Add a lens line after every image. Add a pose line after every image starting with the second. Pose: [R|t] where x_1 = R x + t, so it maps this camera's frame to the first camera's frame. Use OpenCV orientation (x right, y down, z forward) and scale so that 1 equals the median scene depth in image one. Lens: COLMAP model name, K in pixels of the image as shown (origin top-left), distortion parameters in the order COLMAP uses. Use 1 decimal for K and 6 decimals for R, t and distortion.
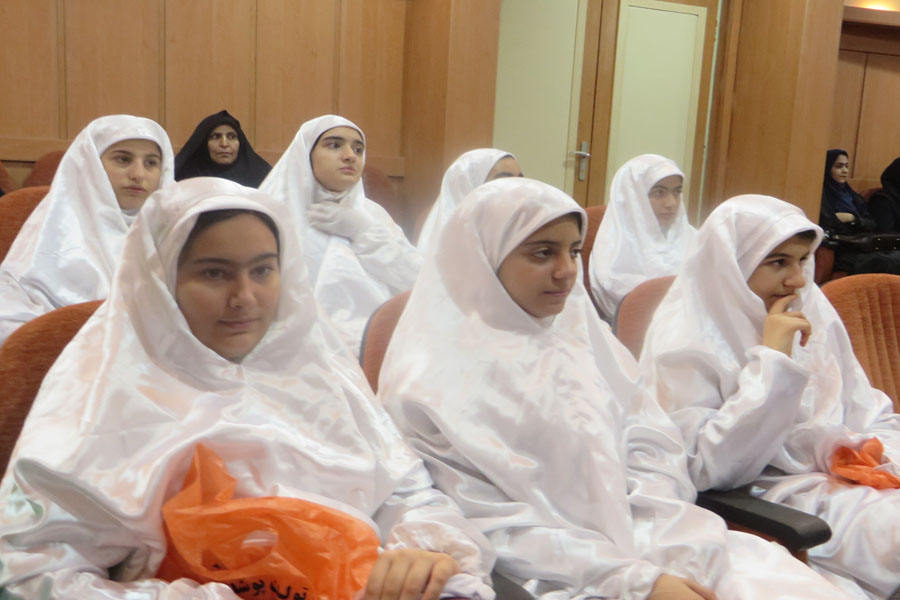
lens RADIAL K [[966.9, 0, 450.6], [0, 966.9, 296.0], [0, 0, 1]] dist [0.020225, 0.000000]
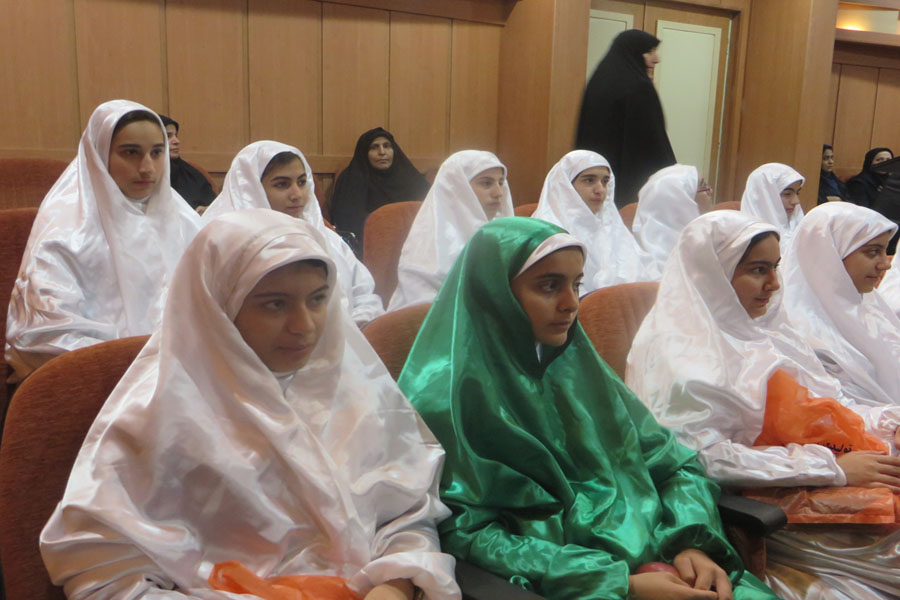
lens RADIAL K [[856.1, 0, 449.3], [0, 856.1, 304.5], [0, 0, 1]] dist [-0.037529, 0.000000]
pose [[0.999301, -0.021415, 0.030629, -0.184327], [0.020068, 0.998846, 0.043634, -0.008748], [-0.031528, -0.042989, 0.998578, -0.104854]]
